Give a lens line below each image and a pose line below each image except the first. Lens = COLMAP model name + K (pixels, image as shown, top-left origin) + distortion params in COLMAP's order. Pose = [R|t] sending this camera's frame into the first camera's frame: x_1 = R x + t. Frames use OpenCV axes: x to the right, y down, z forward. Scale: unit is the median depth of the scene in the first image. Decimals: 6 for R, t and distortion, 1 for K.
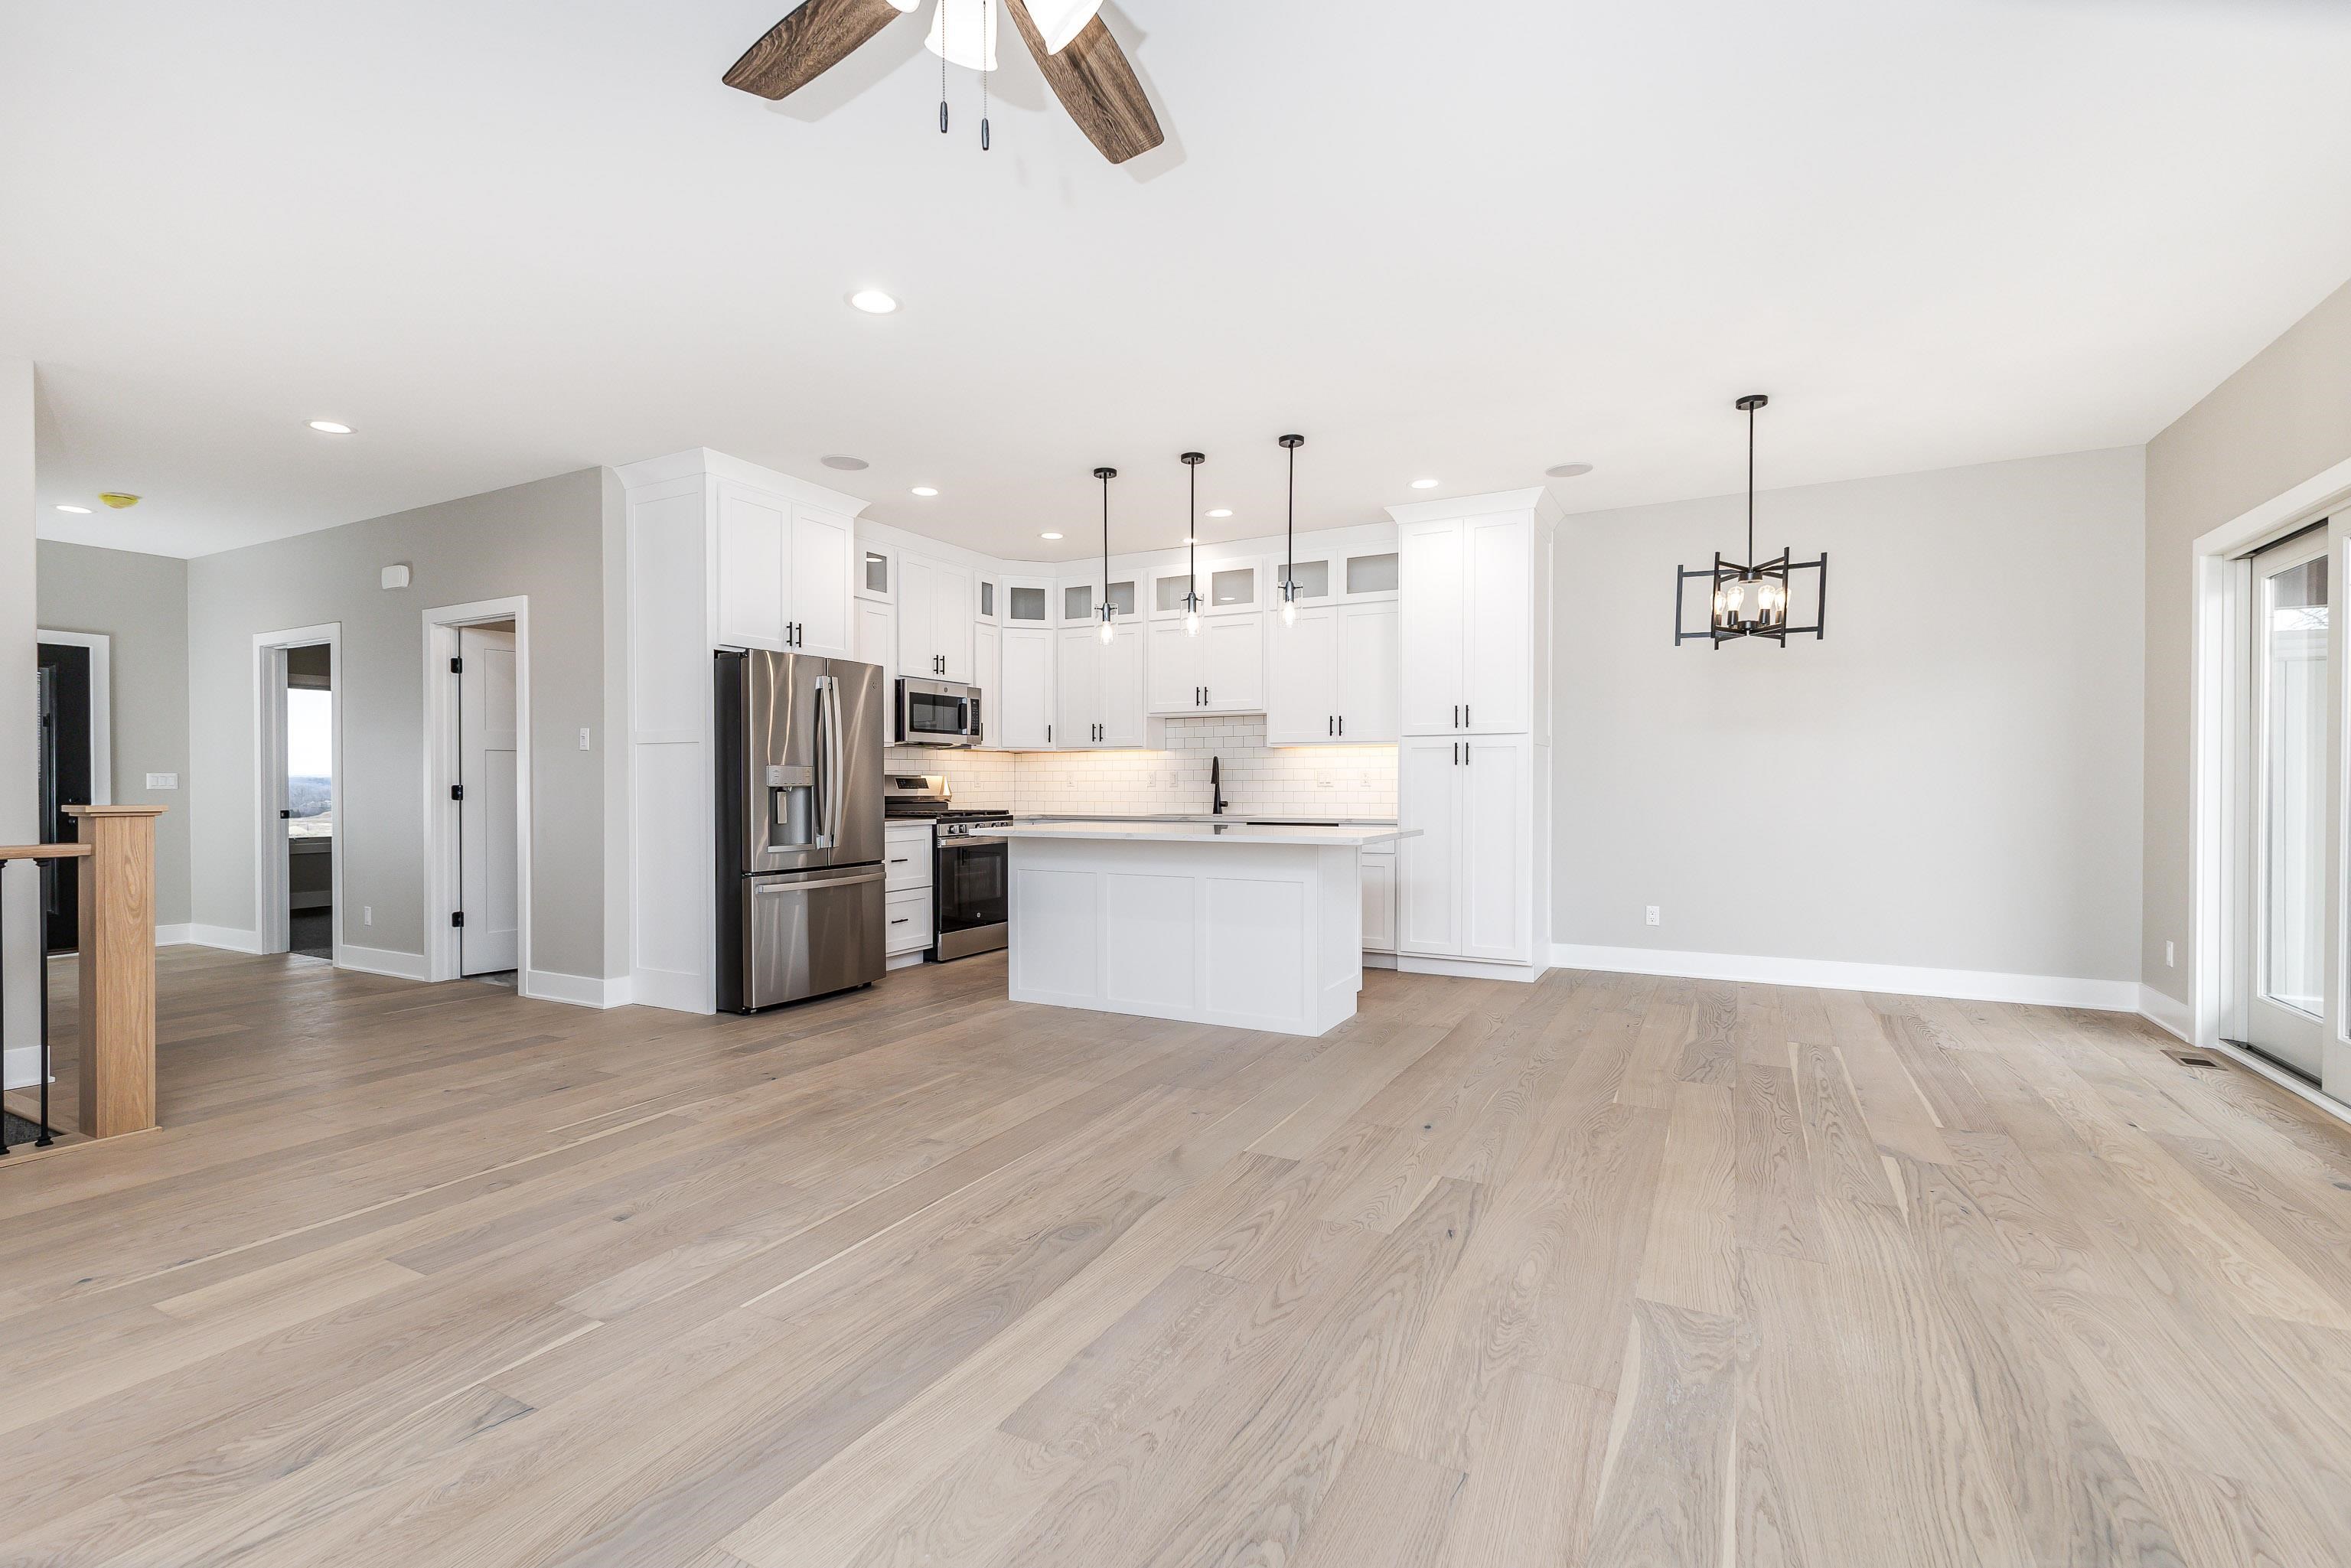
lens RADIAL K [[1050.7, 0, 1165.7], [0, 1050.7, 788.7], [0, 0, 1]] dist [0.012278, -0.000578]
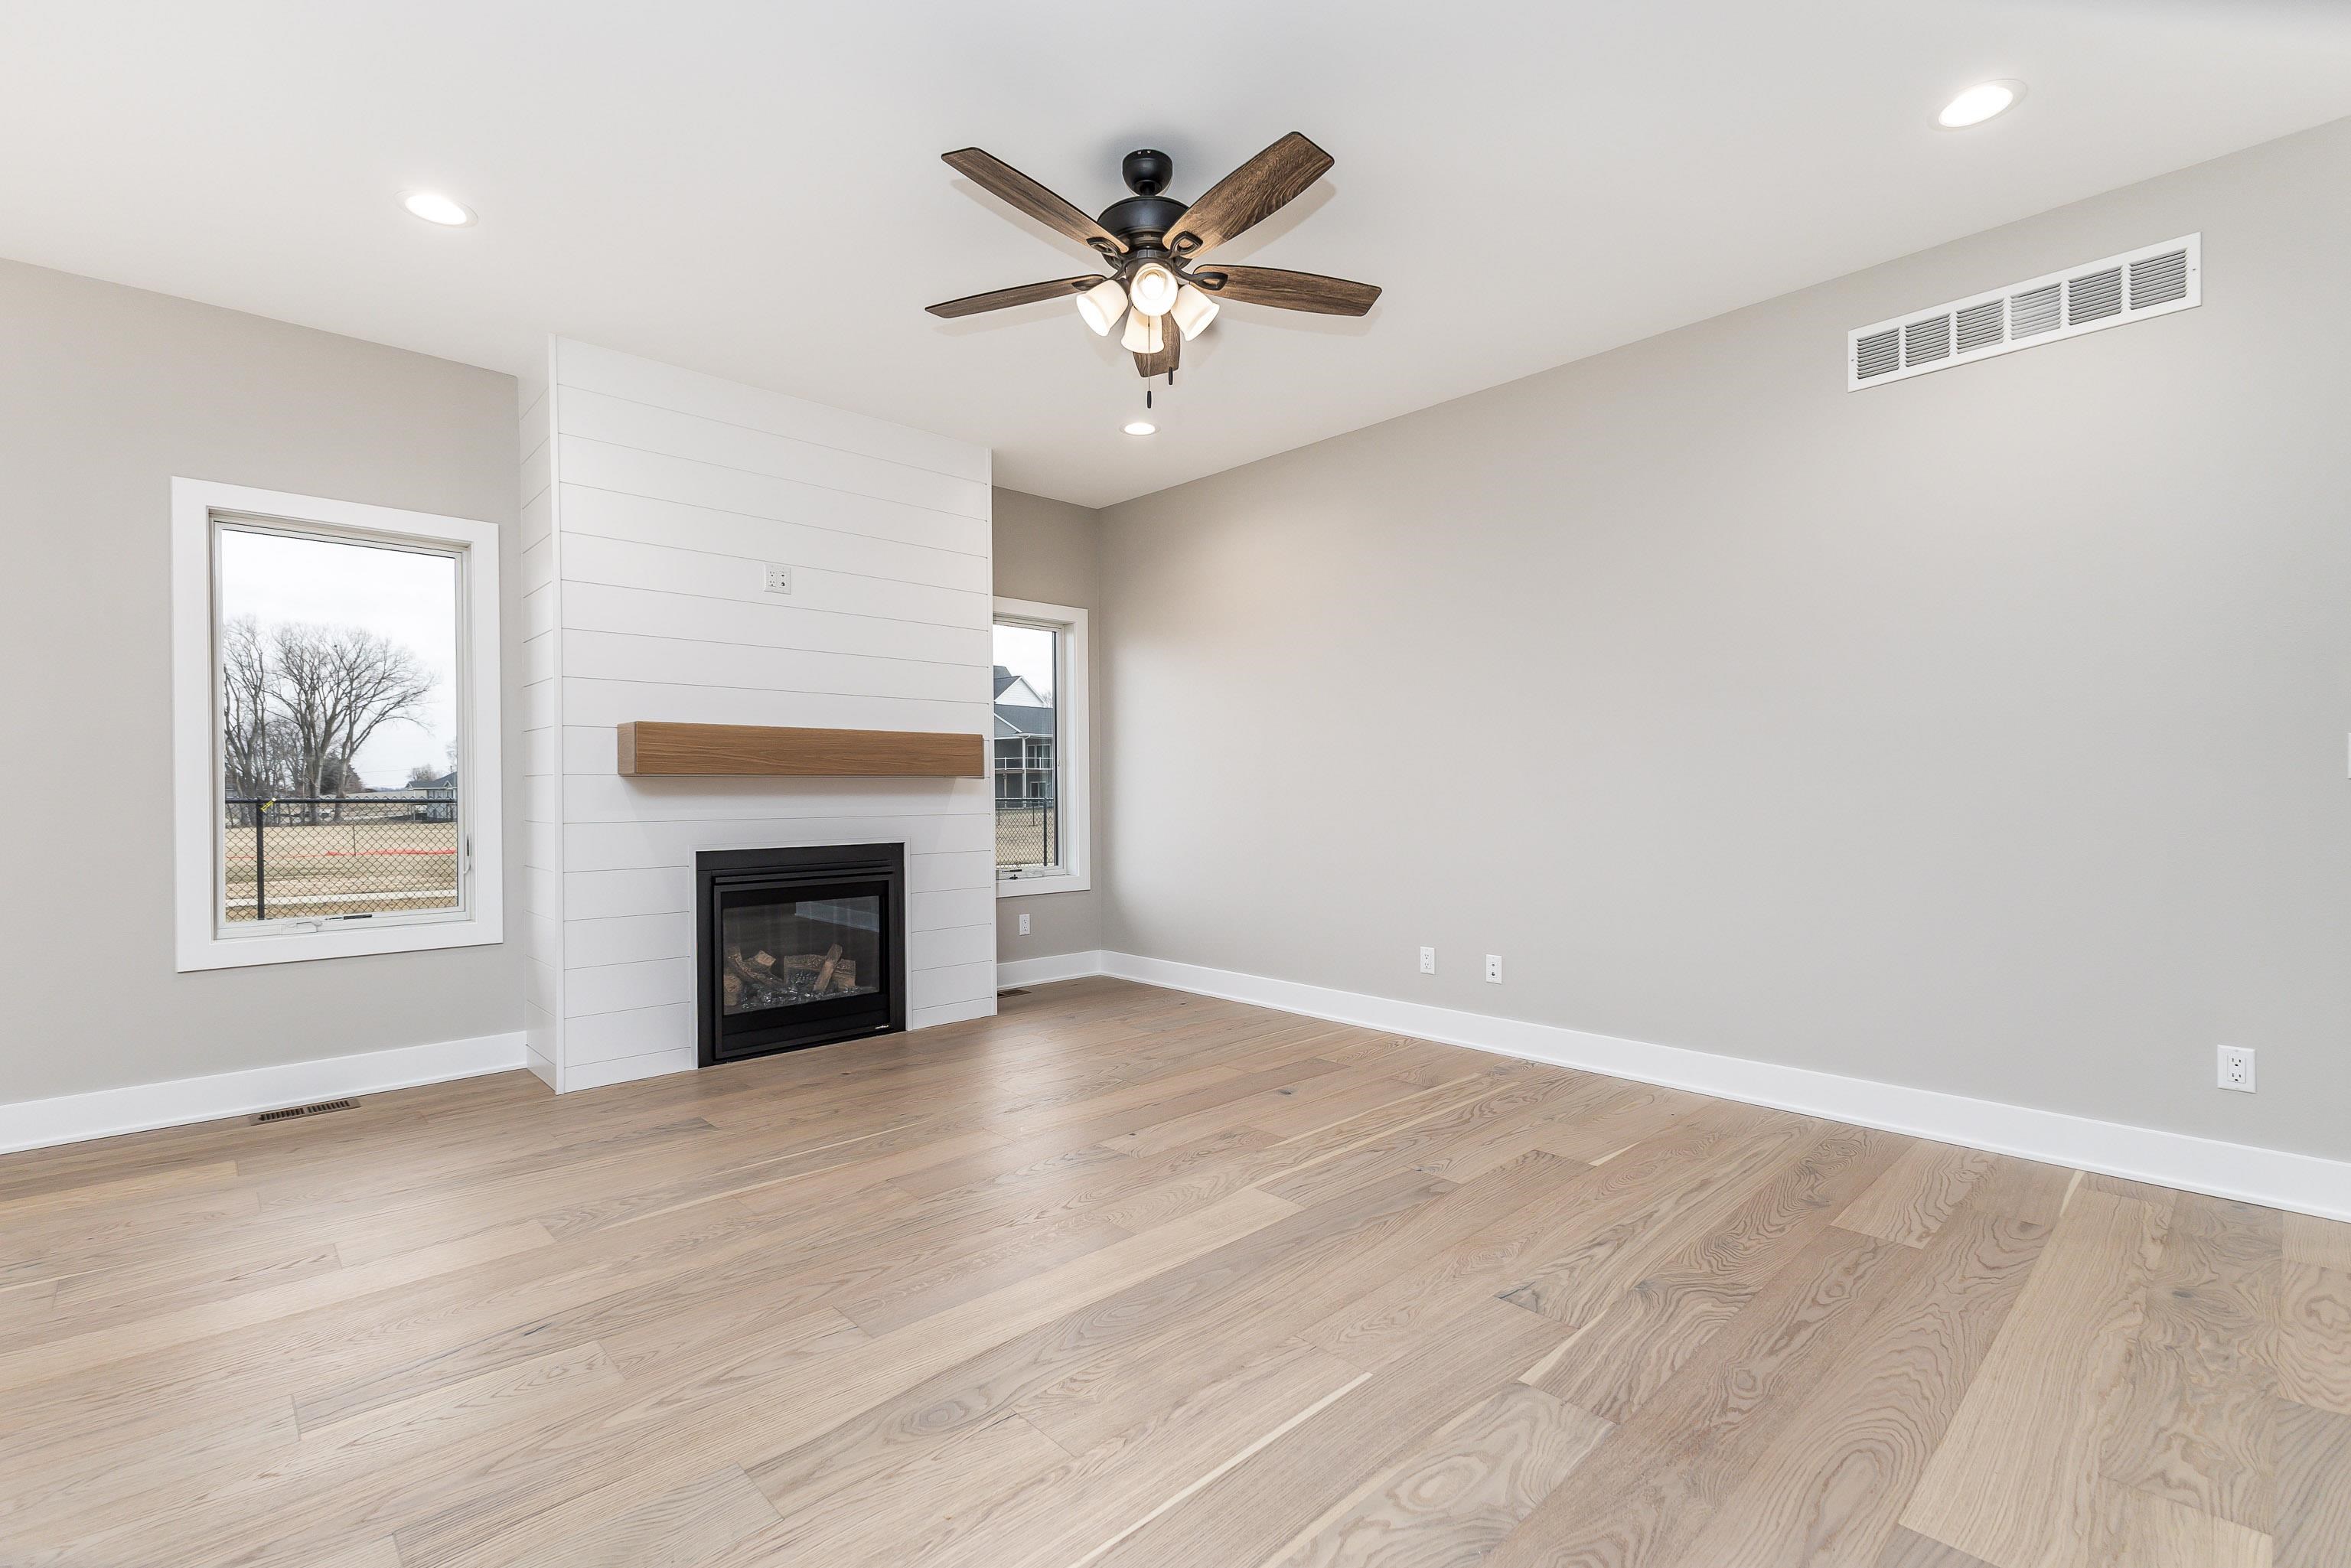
lens RADIAL K [[1045.7, 0, 1161.7], [0, 1045.7, 790.7], [0, 0, 1]] dist [0.019868, -0.010513]
pose [[-0.948568, 0.009114, 0.316442, -0.202489], [0.011348, 0.999922, 0.005218, 0.003805], [-0.316370, 0.008541, -0.948598, 0.730948]]
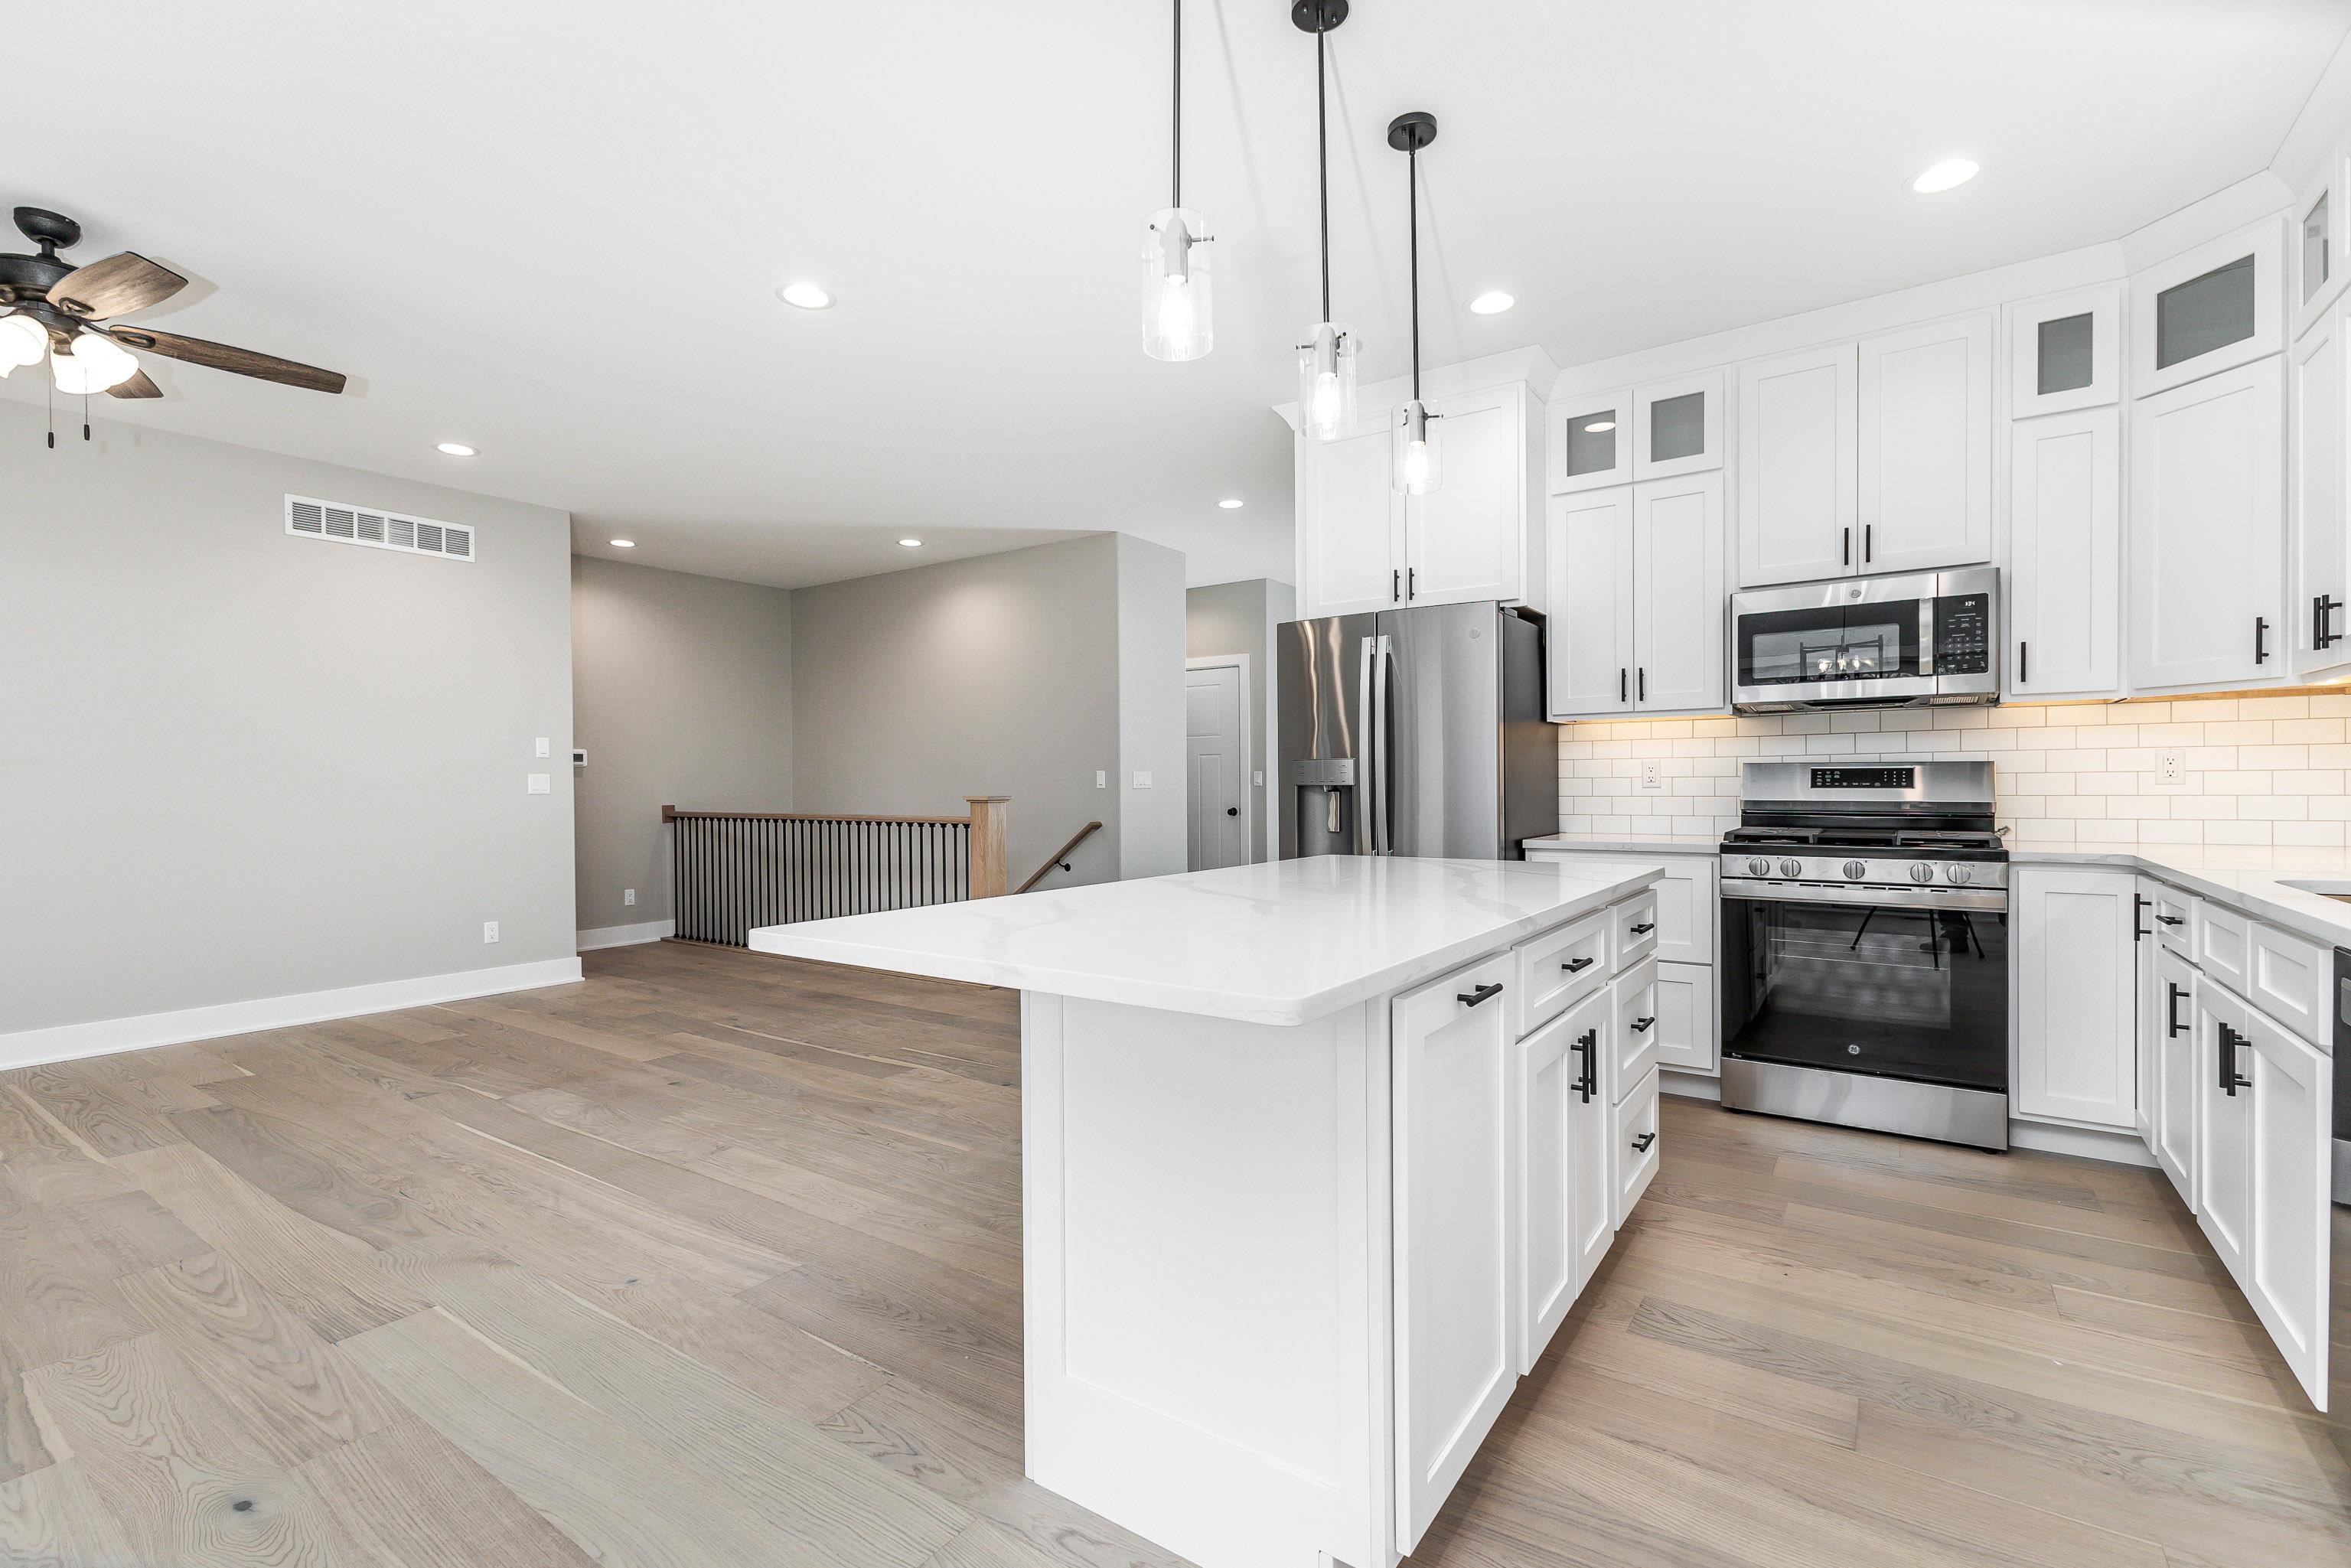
lens RADIAL K [[1046.2, 0, 1166.5], [0, 1046.2, 801.5], [0, 0, 1]] dist [0.007122, -0.001054]
pose [[-0.112389, 0.021169, -0.993439, 0.398571], [0.002438, 0.999776, 0.021028, -0.006093], [0.993661, -0.000059, -0.112415, 0.871937]]
